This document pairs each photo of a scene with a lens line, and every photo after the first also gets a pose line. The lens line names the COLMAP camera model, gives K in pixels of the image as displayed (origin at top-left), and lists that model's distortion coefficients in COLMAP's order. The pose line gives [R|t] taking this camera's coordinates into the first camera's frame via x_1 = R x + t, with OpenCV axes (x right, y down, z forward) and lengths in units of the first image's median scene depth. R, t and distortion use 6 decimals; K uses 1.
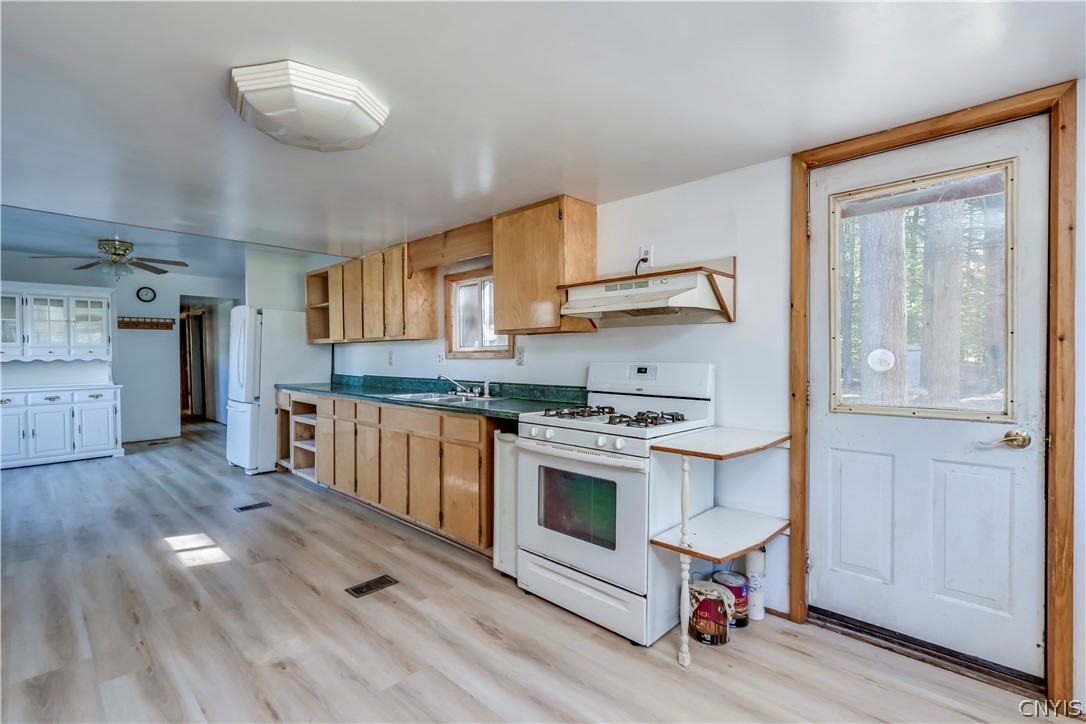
lens RADIAL K [[495.3, 0, 546.2], [0, 495.3, 360.9], [0, 0, 1]] dist [-0.000587, -0.000052]
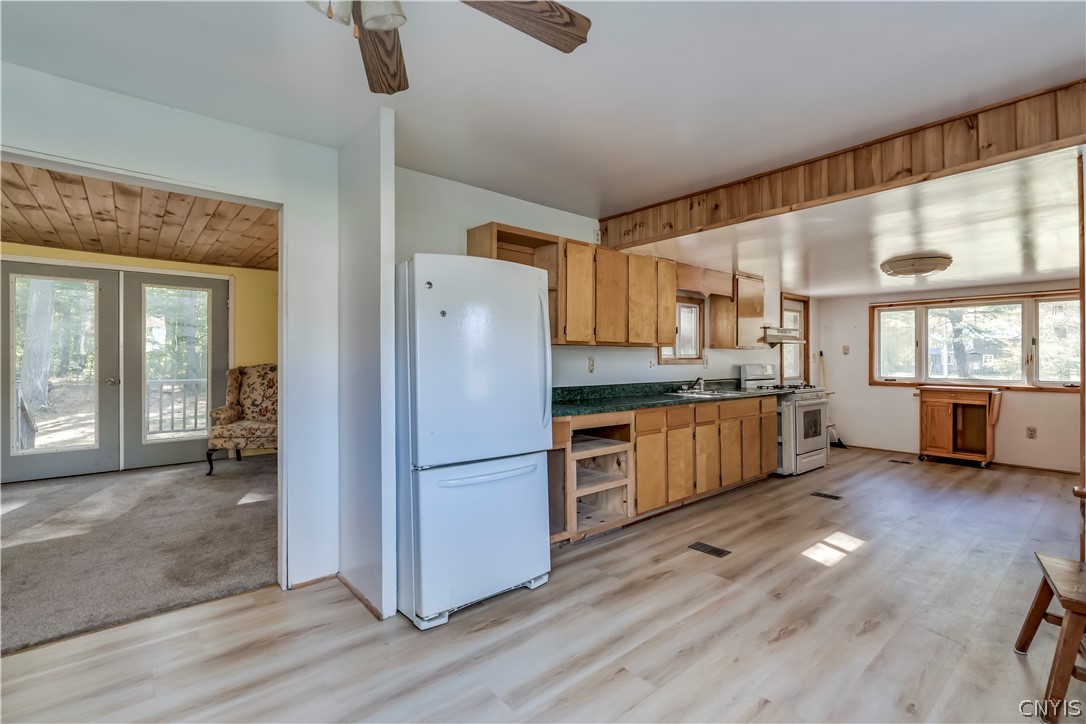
lens RADIAL K [[495.3, 0, 543.4], [0, 495.3, 366.9], [0, 0, 1]] dist [-0.000587, -0.000052]
pose [[0.104543, -0.012421, 0.994443, -1.568984], [0.014975, 0.999828, 0.010914, -0.017120], [-0.994408, 0.013751, 0.104711, 1.305708]]
